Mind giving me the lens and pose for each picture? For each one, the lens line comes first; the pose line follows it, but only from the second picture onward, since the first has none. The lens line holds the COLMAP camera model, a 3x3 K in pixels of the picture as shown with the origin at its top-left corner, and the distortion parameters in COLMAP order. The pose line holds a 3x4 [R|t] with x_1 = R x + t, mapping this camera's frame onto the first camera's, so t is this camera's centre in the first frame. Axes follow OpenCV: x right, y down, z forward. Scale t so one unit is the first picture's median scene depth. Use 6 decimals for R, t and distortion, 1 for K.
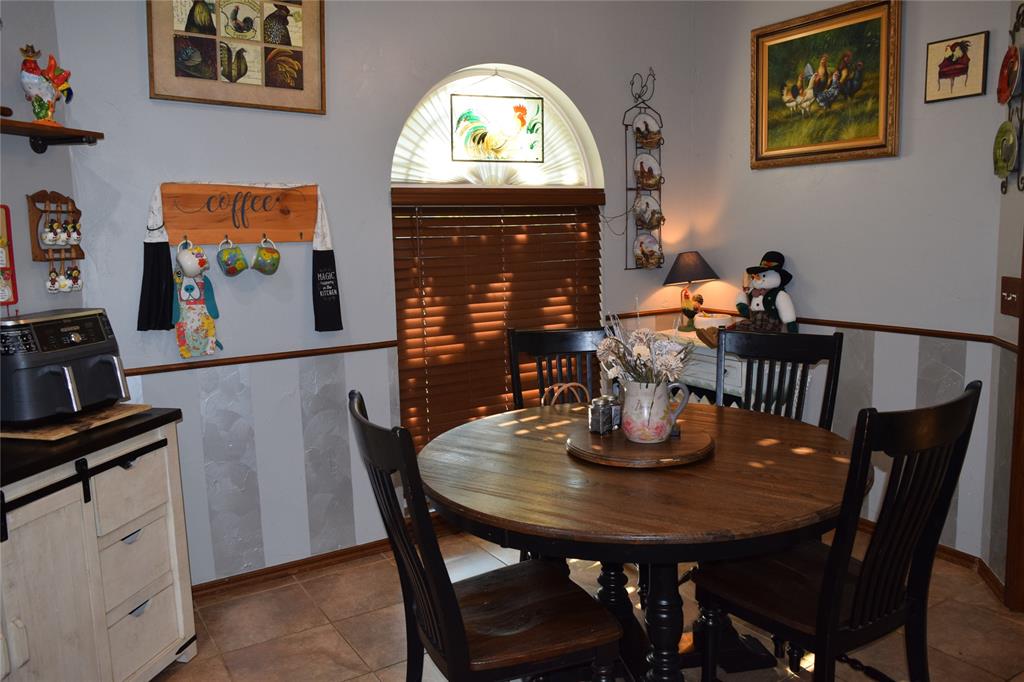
lens RADIAL K [[792.5, 0, 511.8], [0, 792.5, 336.7], [0, 0, 1]] dist [-0.022293, 0.011833]
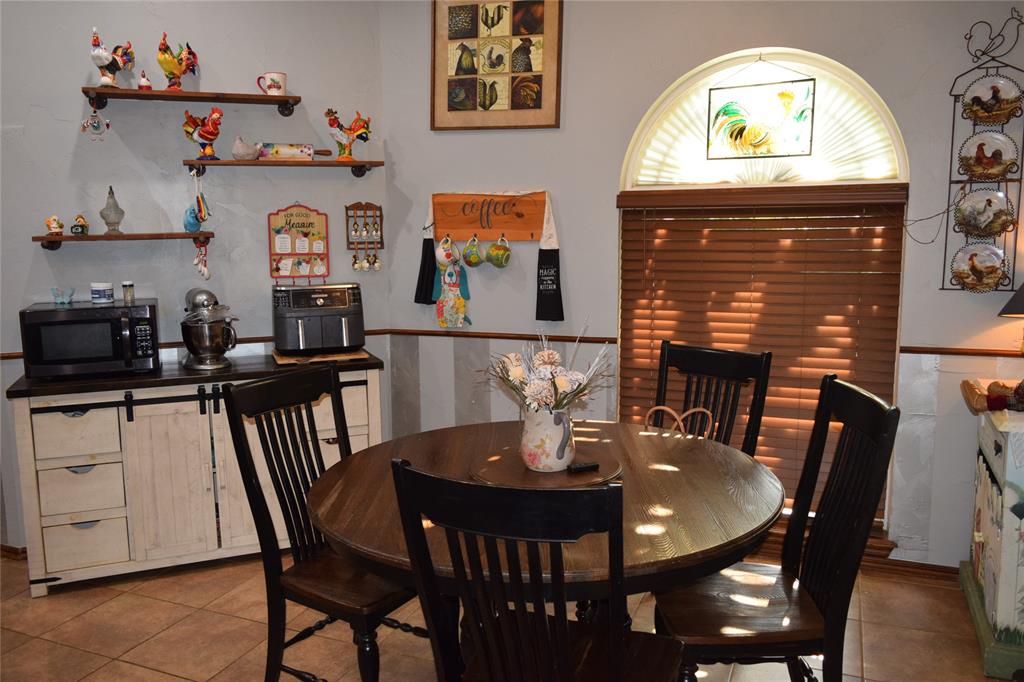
lens RADIAL K [[792.5, 0, 511.8], [0, 792.5, 336.7], [0, 0, 1]] dist [-0.022293, 0.011833]
pose [[0.577052, 0.129676, -0.806347, 0.652944], [-0.112001, 0.990551, 0.079147, -0.068376], [0.808991, 0.044640, 0.586123, 0.297566]]
